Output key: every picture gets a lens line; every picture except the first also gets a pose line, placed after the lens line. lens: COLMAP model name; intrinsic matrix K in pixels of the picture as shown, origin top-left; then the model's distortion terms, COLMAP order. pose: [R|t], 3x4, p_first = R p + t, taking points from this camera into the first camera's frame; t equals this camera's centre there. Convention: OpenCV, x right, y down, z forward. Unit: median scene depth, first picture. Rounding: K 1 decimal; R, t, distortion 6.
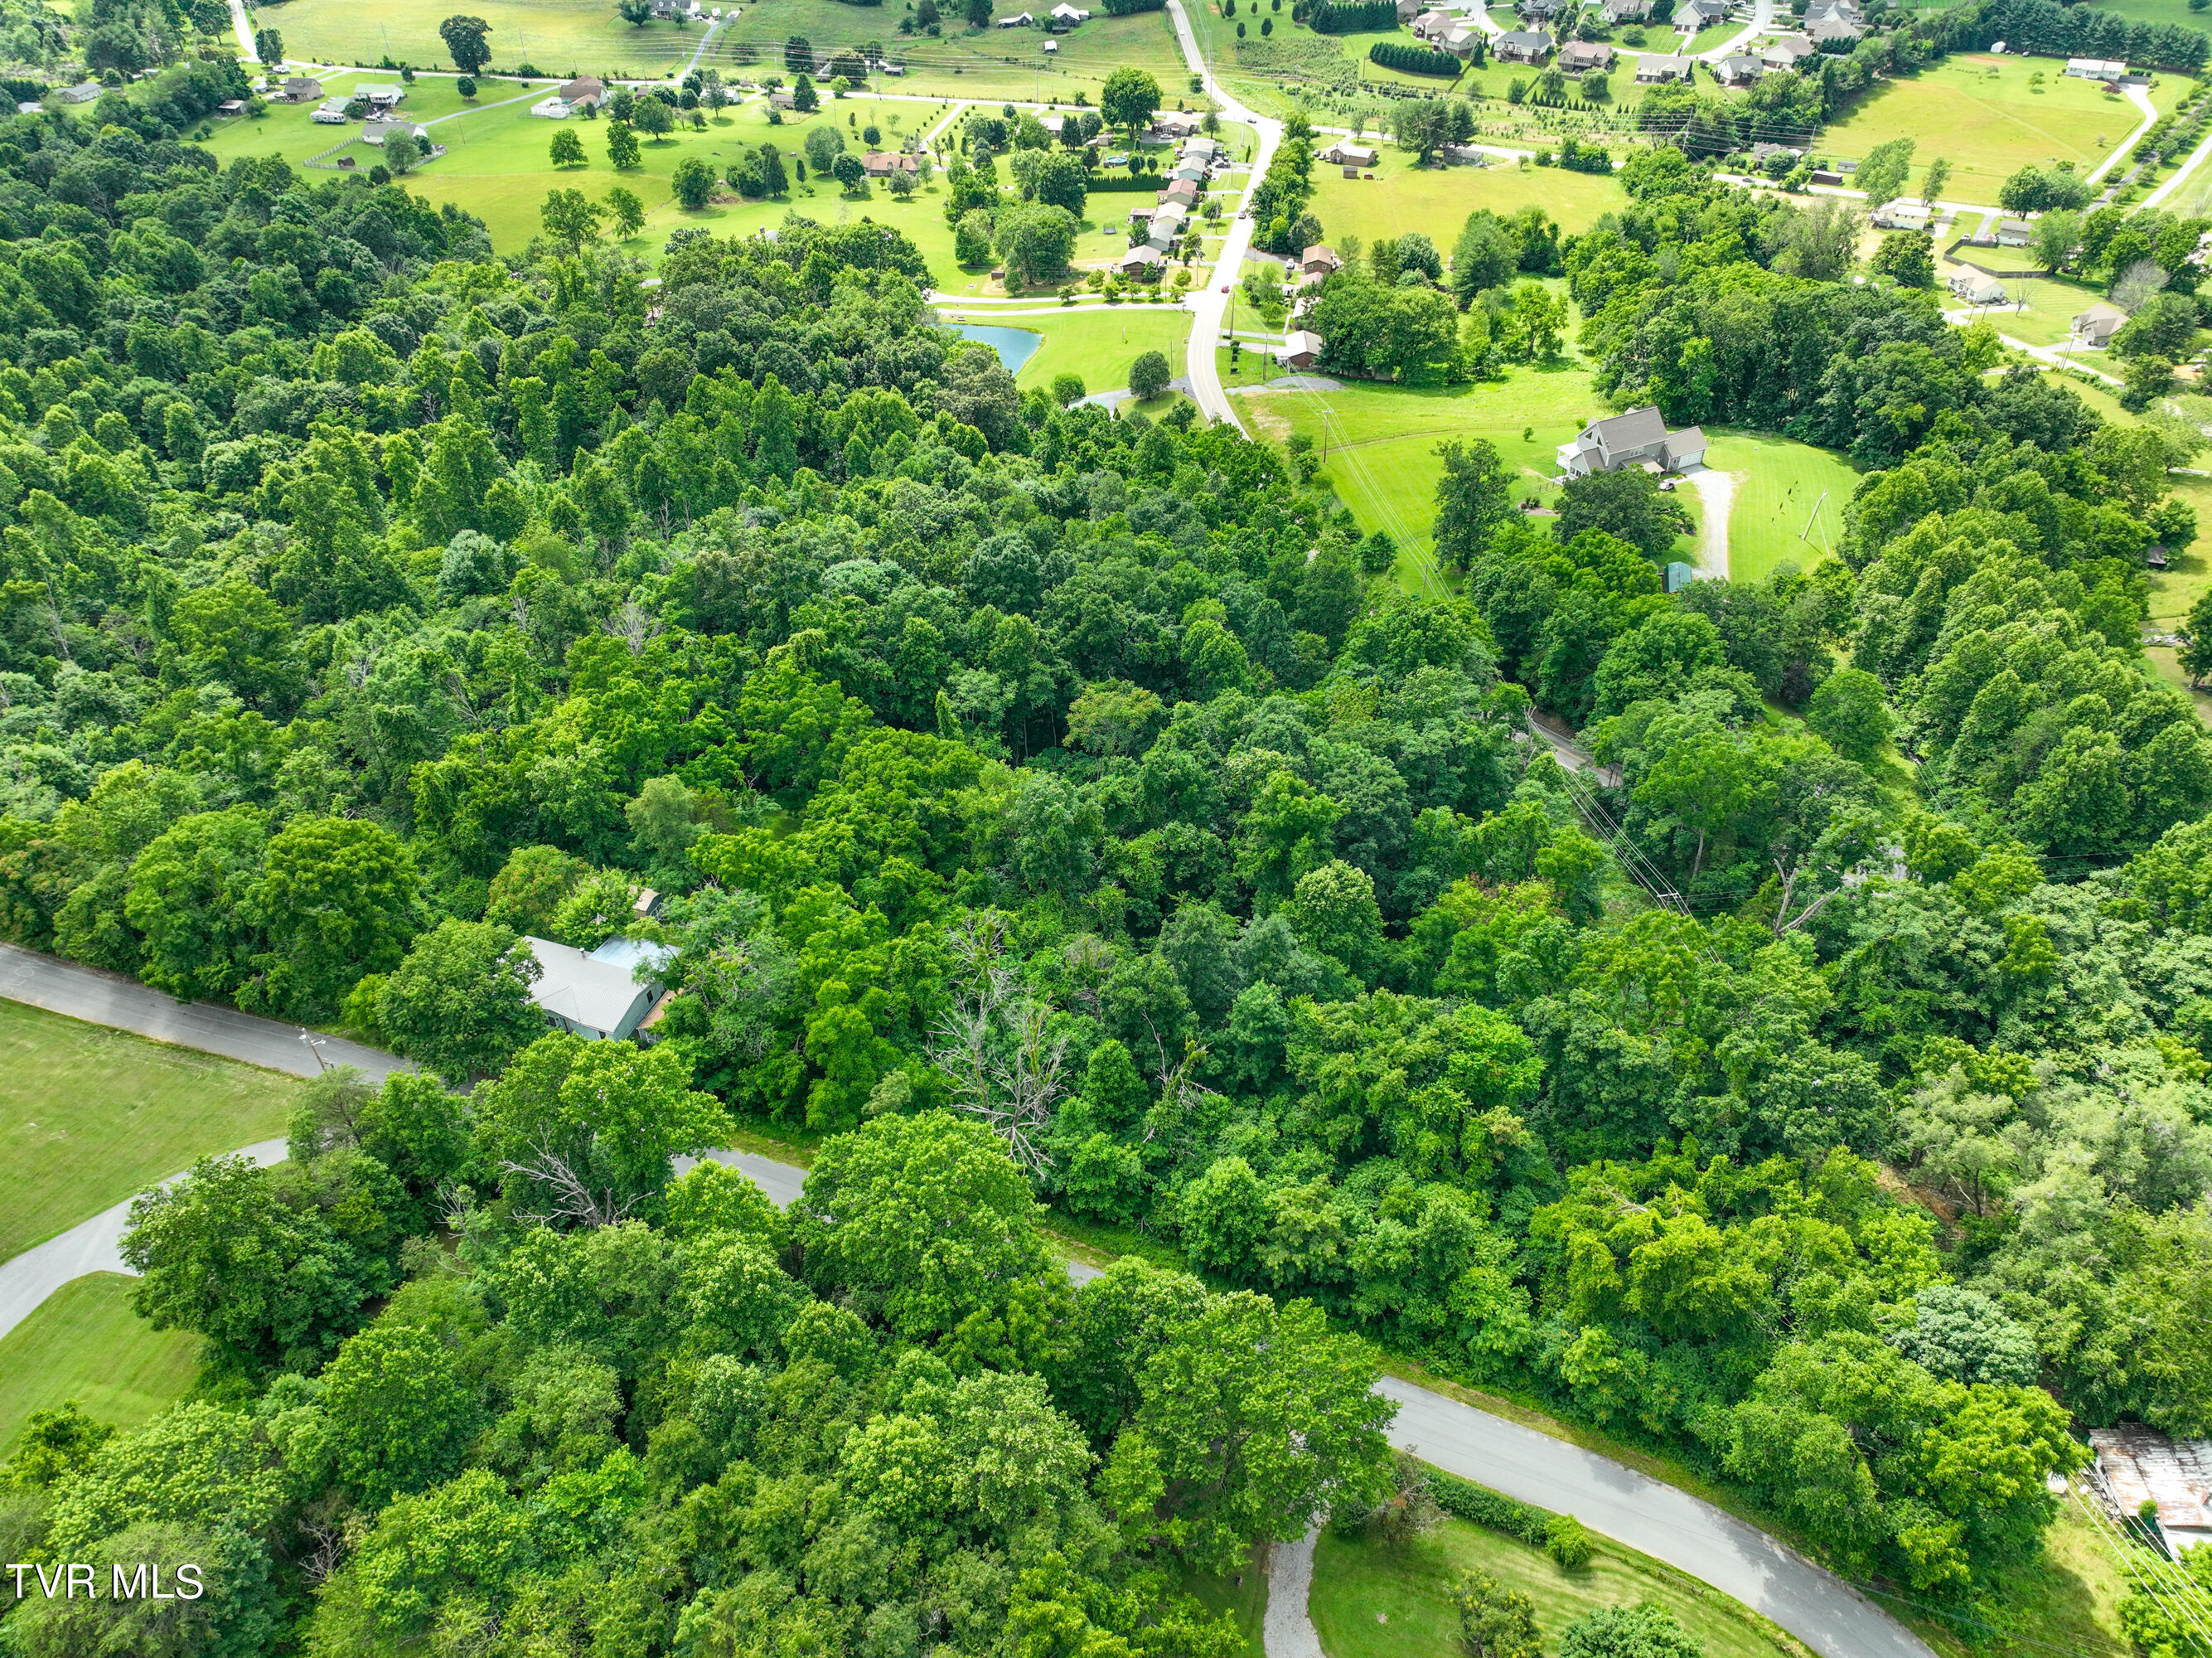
lens RADIAL K [[1565.1, 0, 1114.4], [0, 1565.1, 818.0], [0, 0, 1]] dist [-0.002596, 0.018503]
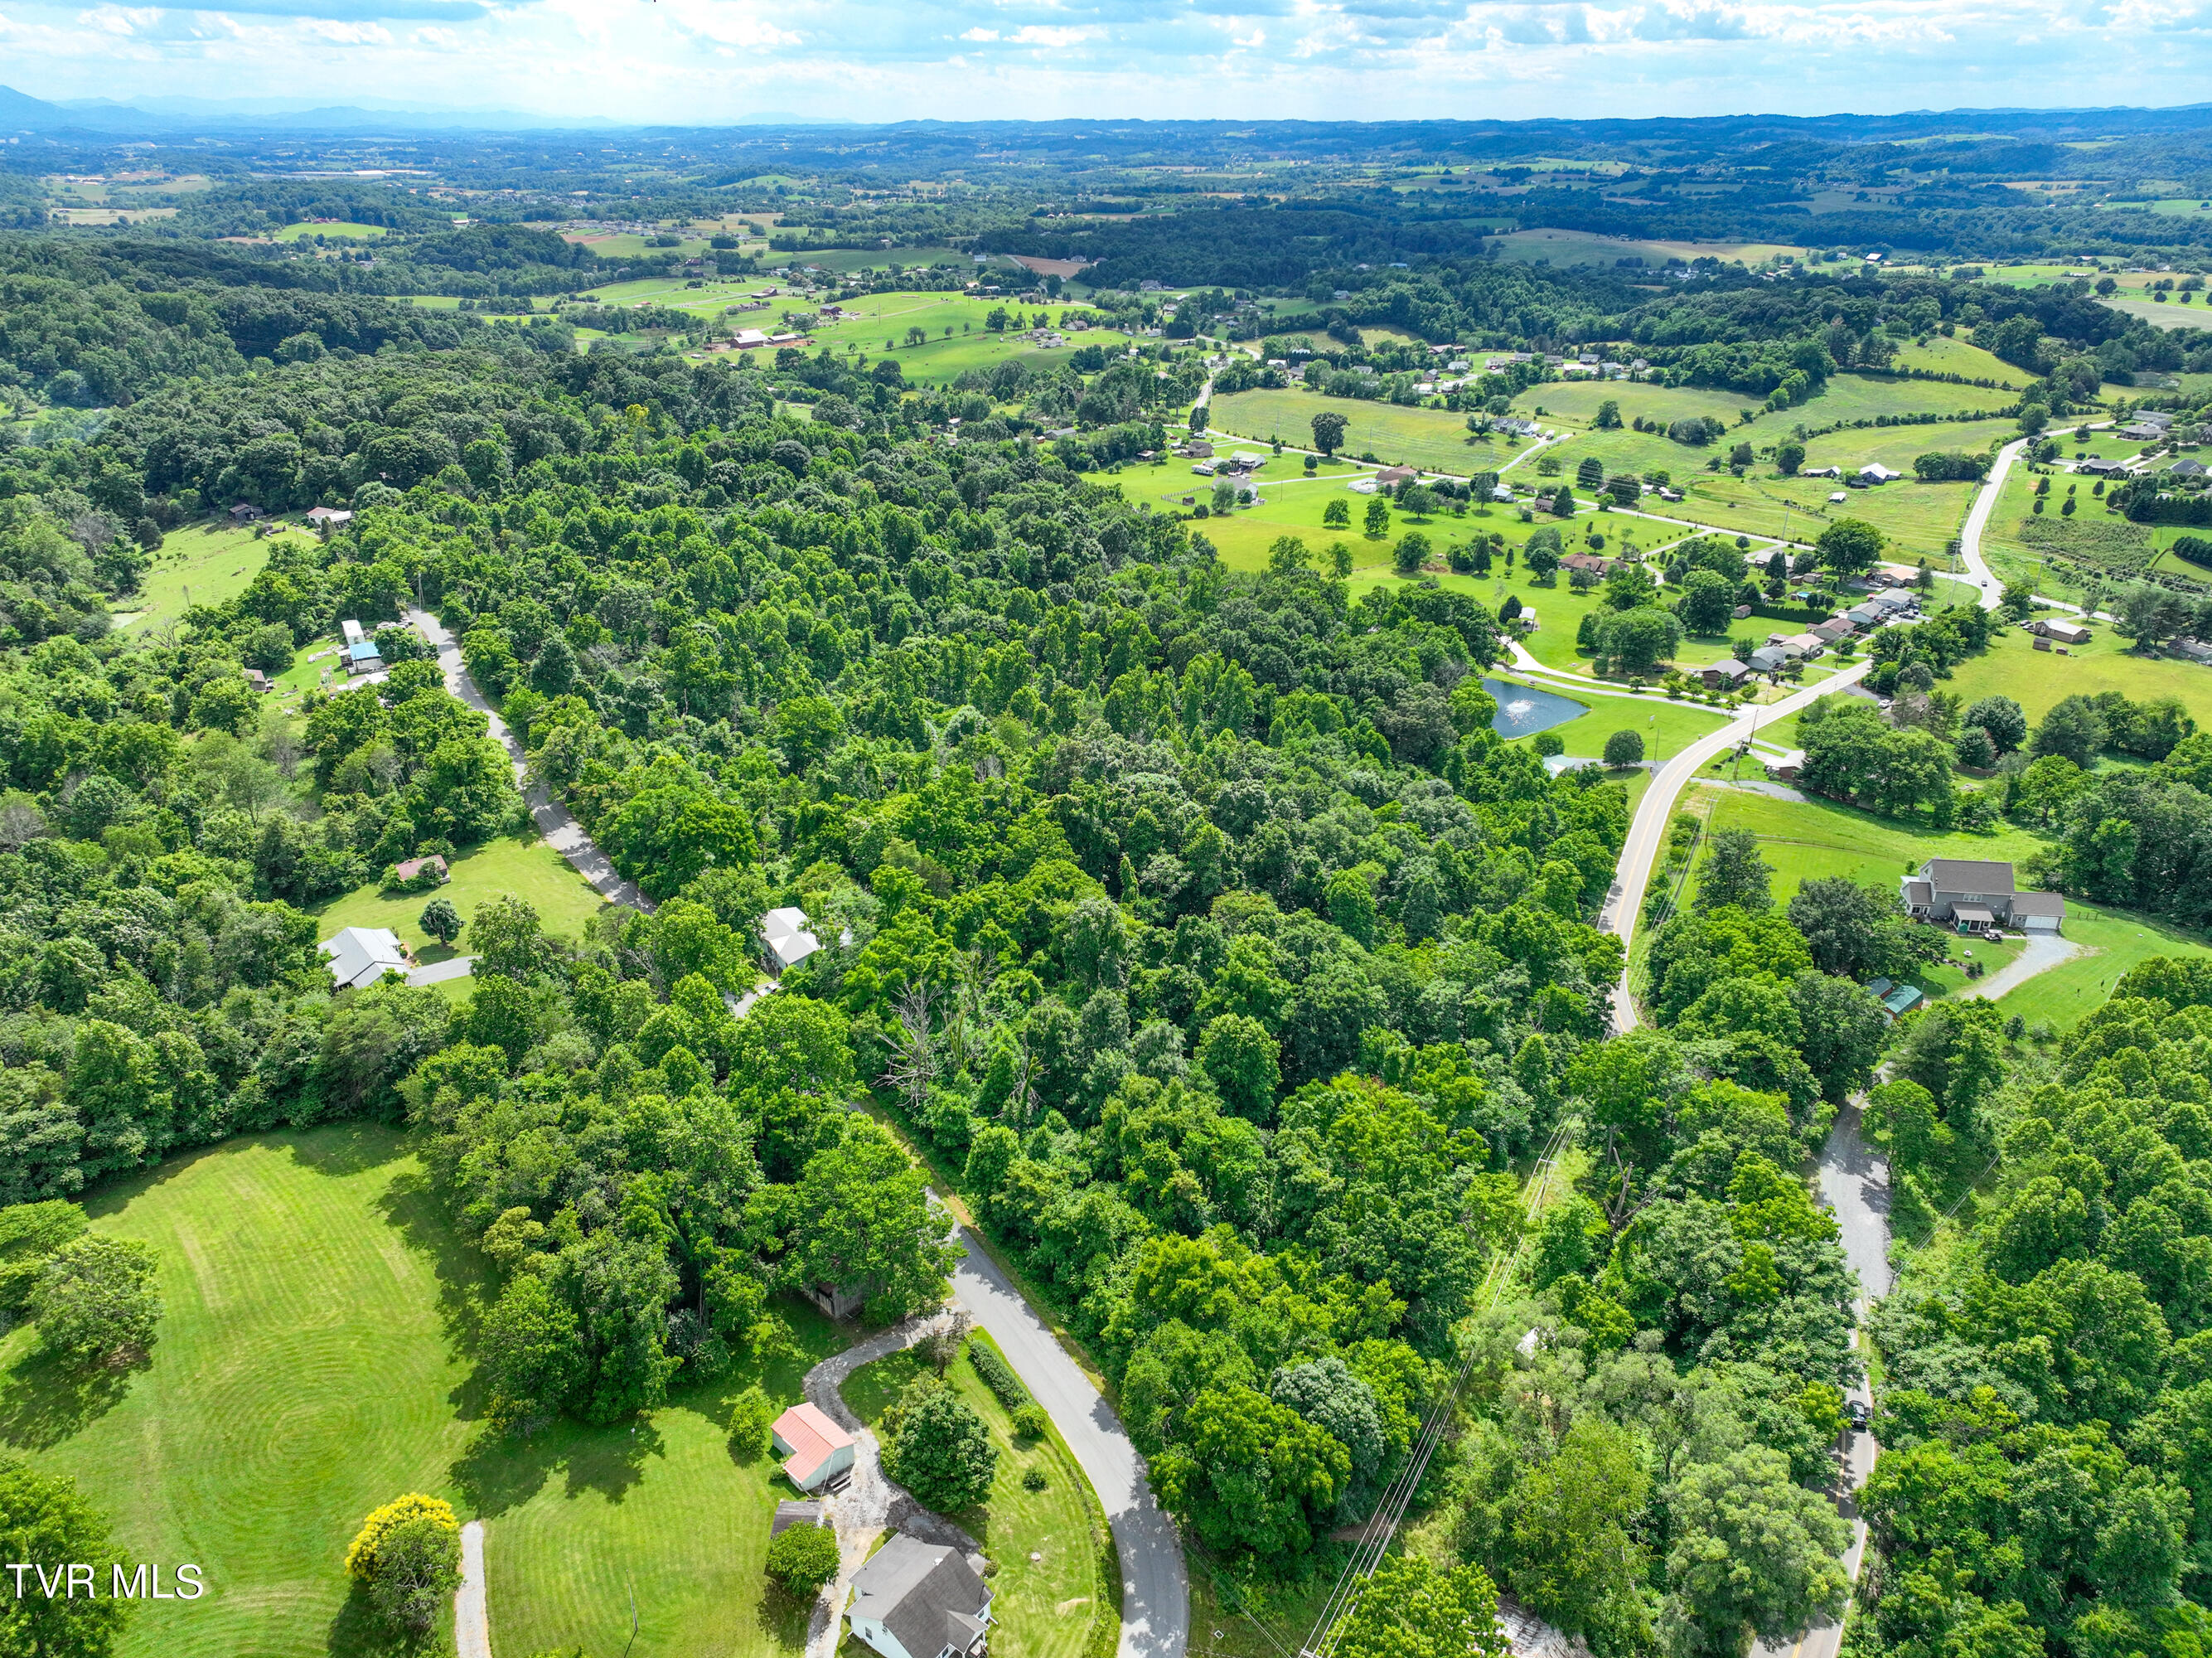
lens RADIAL K [[1565.1, 0, 1114.4], [0, 1565.1, 818.0], [0, 0, 1]] dist [-0.002596, 0.018503]
pose [[0.823952, 0.239208, -0.513696, 0.401818], [-0.351506, 0.926800, -0.132231, 0.051464], [0.444463, 0.289519, 0.847721, -0.132771]]
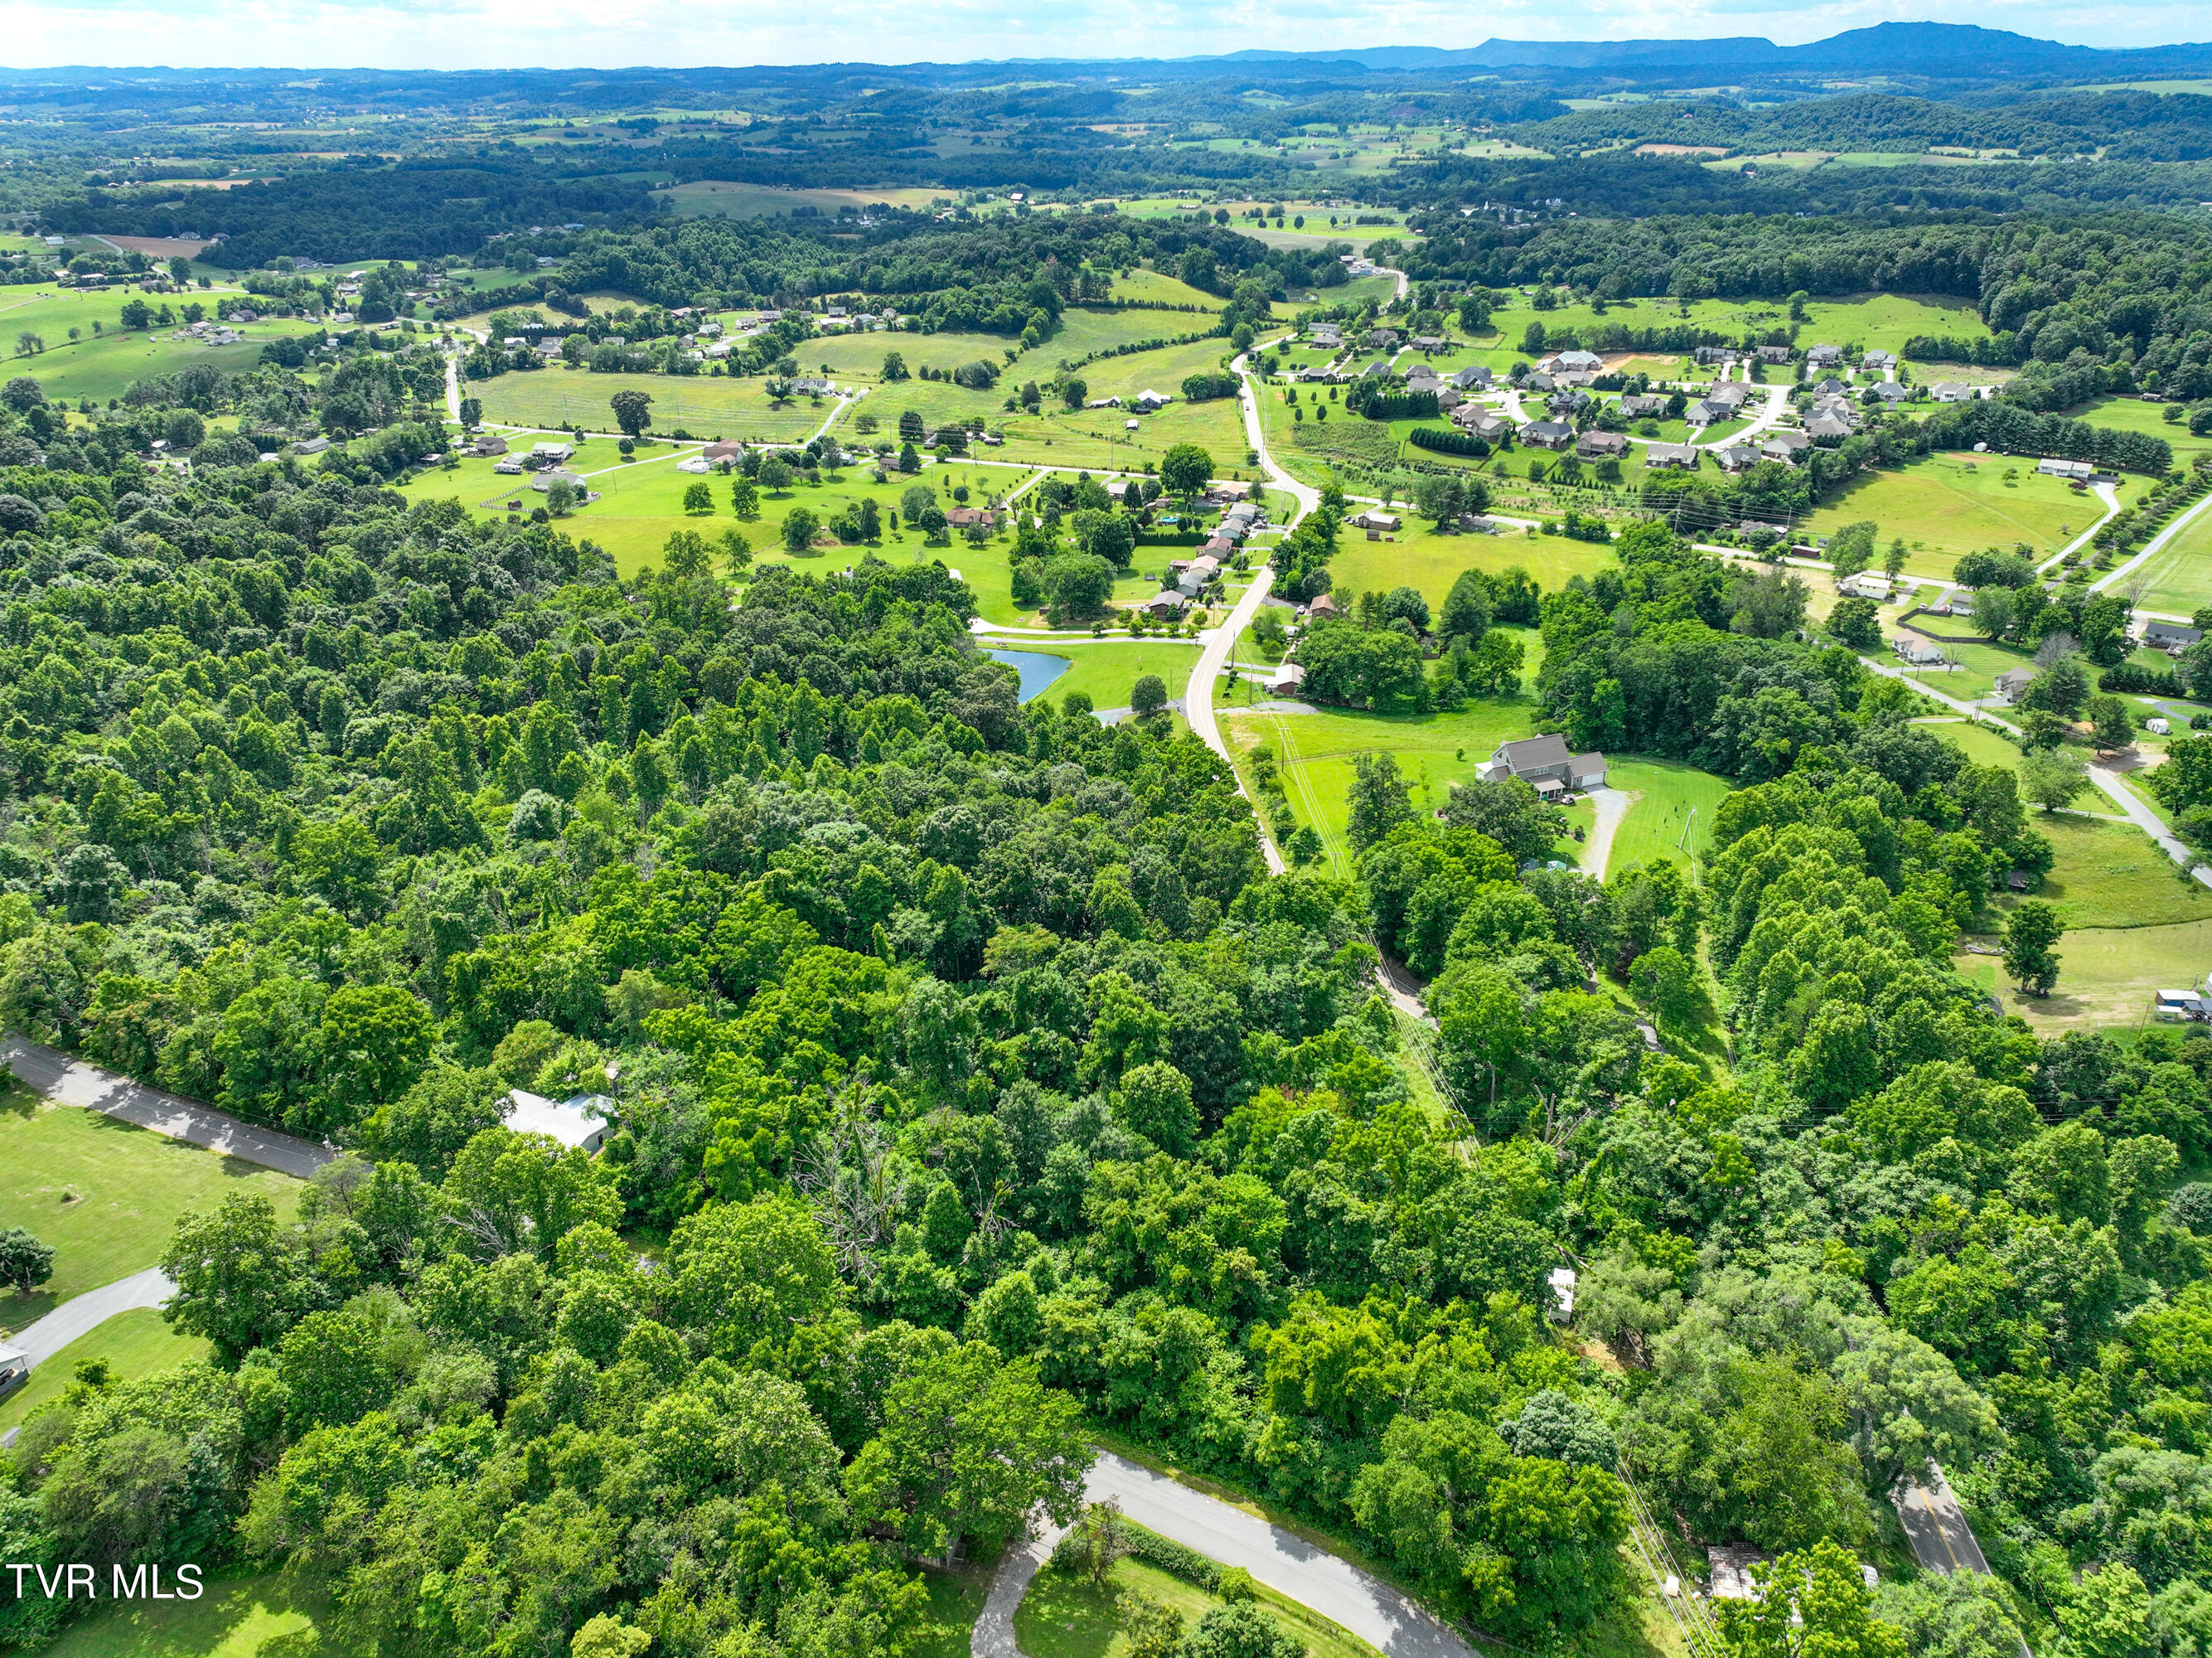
lens RADIAL K [[1565.1, 0, 1114.4], [0, 1565.1, 818.0], [0, 0, 1]] dist [-0.002596, 0.018503]
pose [[0.996459, 0.040670, -0.073592, 0.110970], [-0.054945, 0.977474, -0.203780, 0.054307], [0.063646, 0.207102, 0.976247, -0.142576]]
